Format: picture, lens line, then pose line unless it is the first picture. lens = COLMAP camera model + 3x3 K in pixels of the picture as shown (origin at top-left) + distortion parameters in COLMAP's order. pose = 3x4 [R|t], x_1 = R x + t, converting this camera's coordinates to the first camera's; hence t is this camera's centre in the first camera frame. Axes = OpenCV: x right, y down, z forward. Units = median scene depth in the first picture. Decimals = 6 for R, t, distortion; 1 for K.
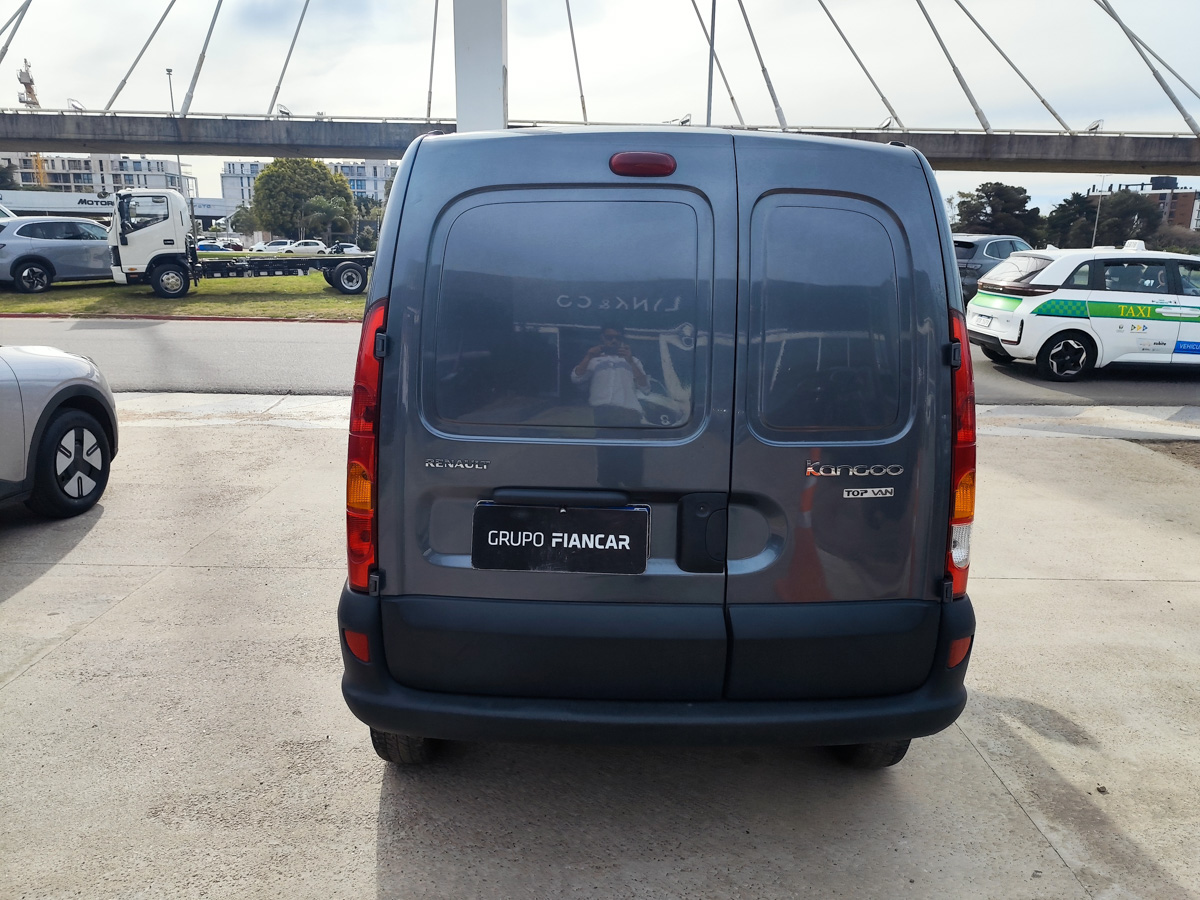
lens RADIAL K [[817.9, 0, 604.3], [0, 817.9, 450.1], [0, 0, 1]] dist [0.031269, -0.034245]
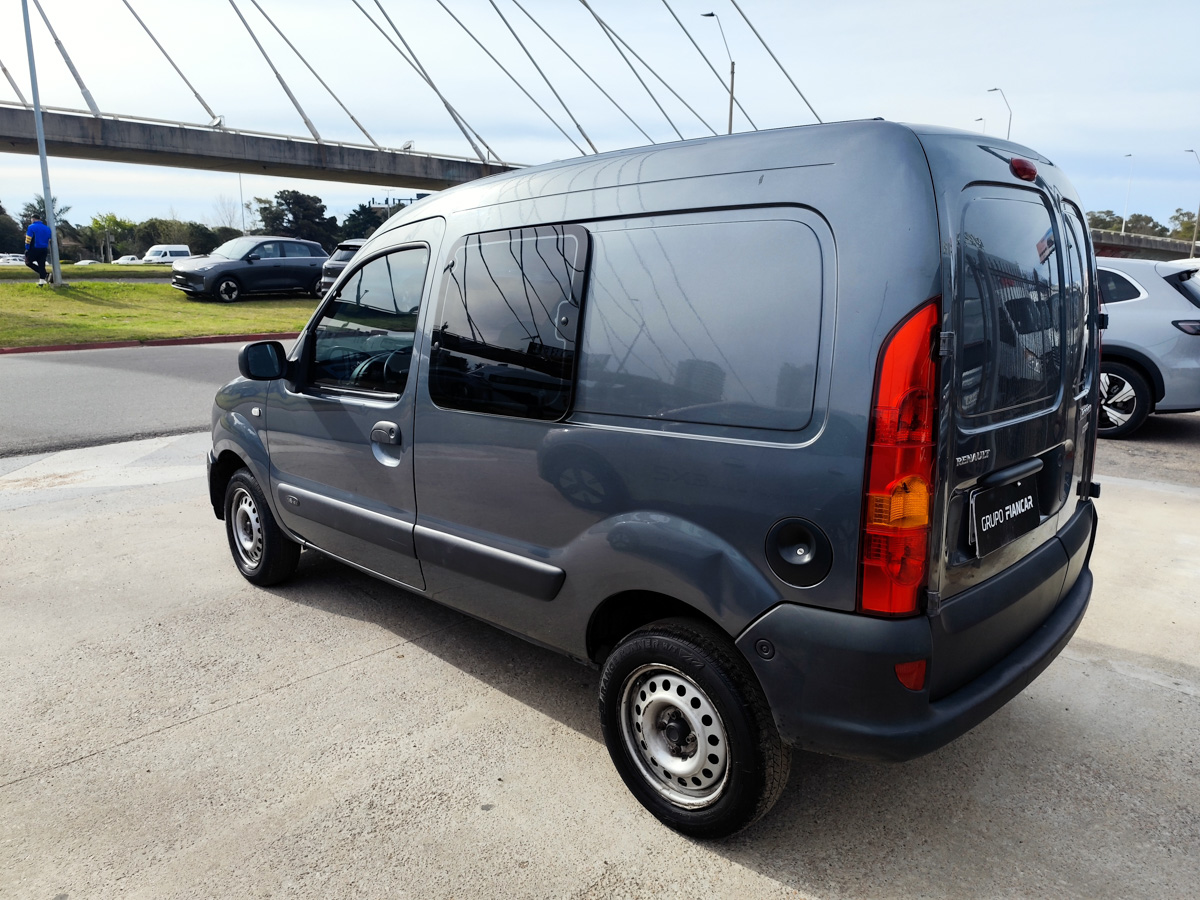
lens RADIAL K [[817.9, 0, 604.3], [0, 817.9, 450.1], [0, 0, 1]] dist [0.031269, -0.034245]
pose [[0.710035, -0.161249, 0.685455, -0.898704], [0.165459, 0.984379, 0.060176, -0.097146], [-0.684451, 0.070688, 0.725624, 0.438341]]
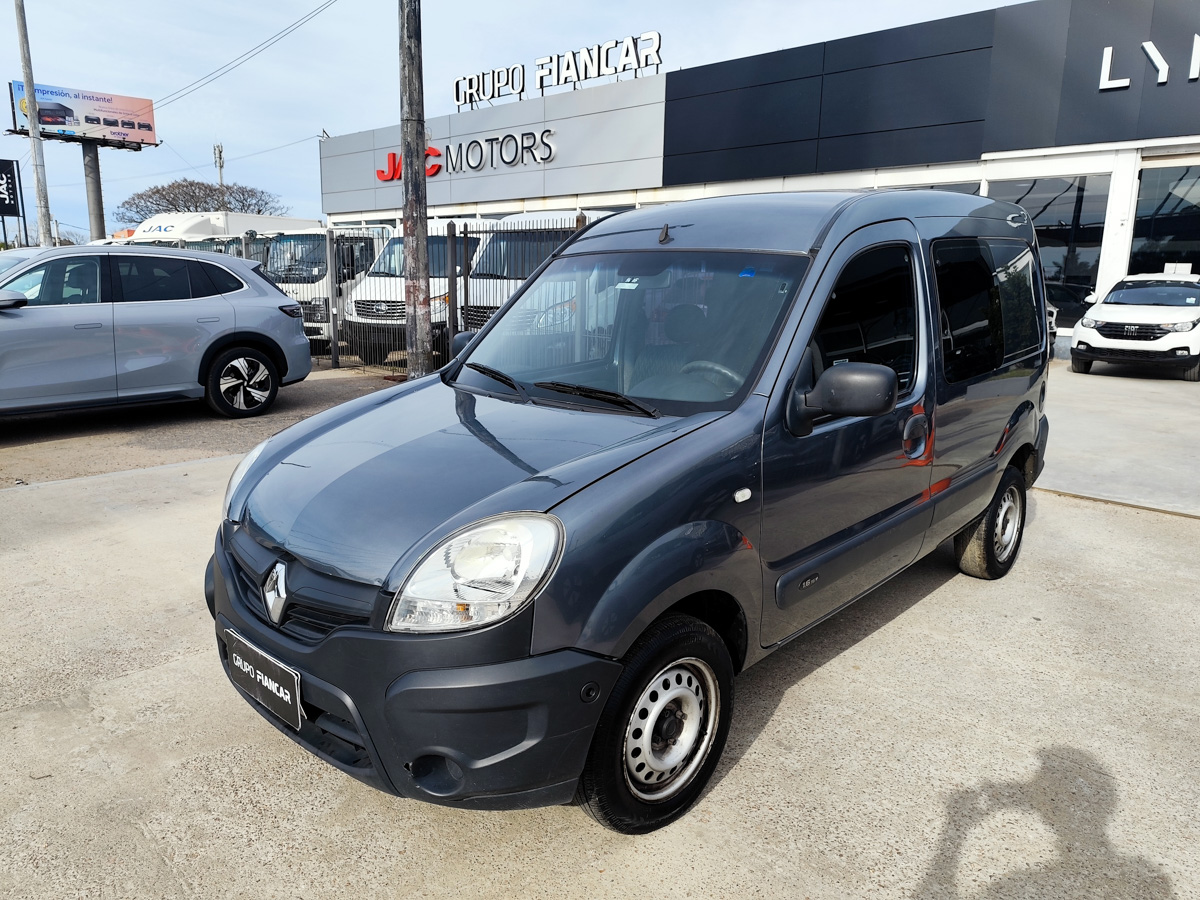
lens RADIAL K [[820.8, 0, 600.0], [0, 820.8, 450.0], [0, 0, 1]] dist [0.027139, -0.034905]
pose [[-0.704851, -0.171293, 0.688364, -0.821183], [0.136595, 0.919470, 0.368668, -0.592597], [-0.696080, 0.353883, -0.624691, 2.643590]]
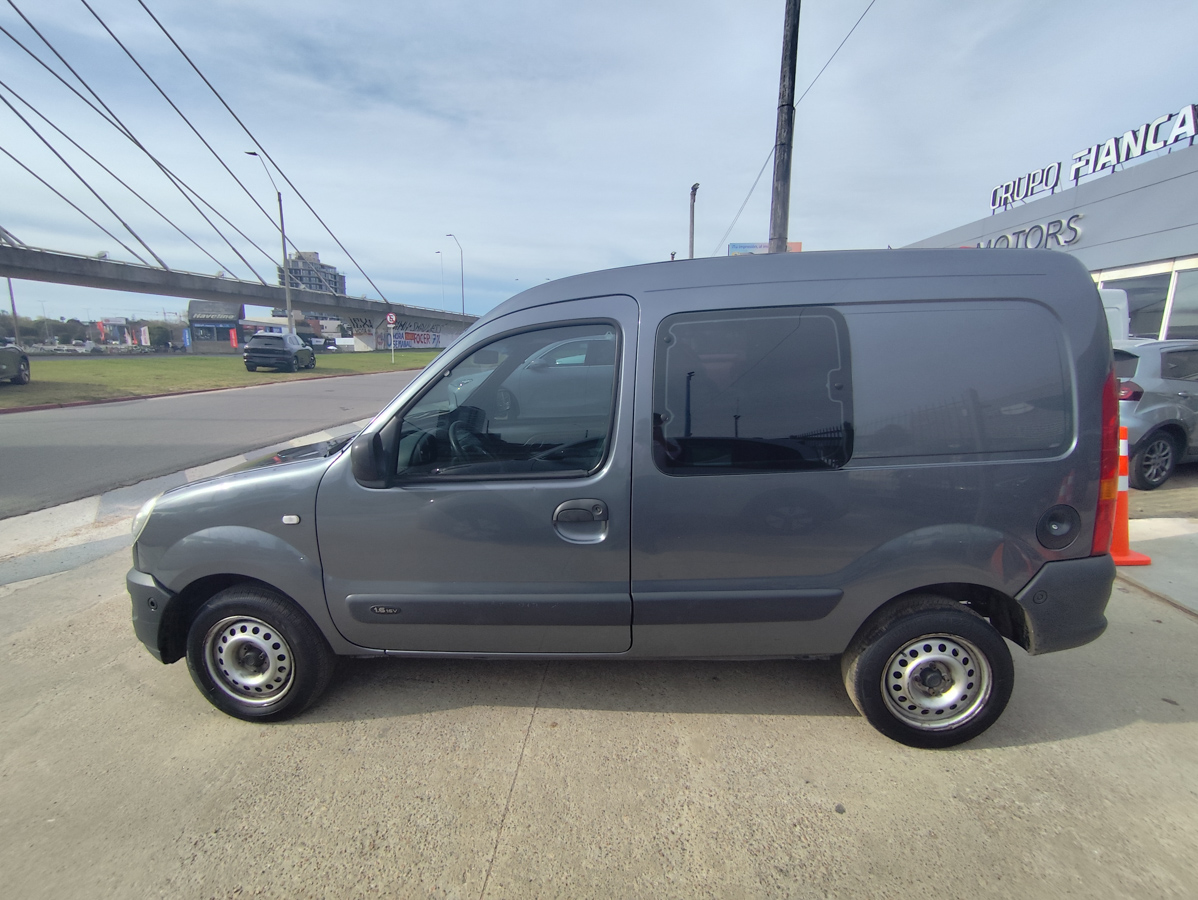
lens RADIAL K [[534.6, 0, 595.7], [0, 534.6, 446.5], [0, 0, 1]] dist [-0.006614, 0.000849]
pose [[0.092686, -0.199456, 0.975514, -1.039056], [0.232422, 0.956999, 0.173587, -0.322105], [-0.968189, 0.210641, 0.135058, 1.381792]]
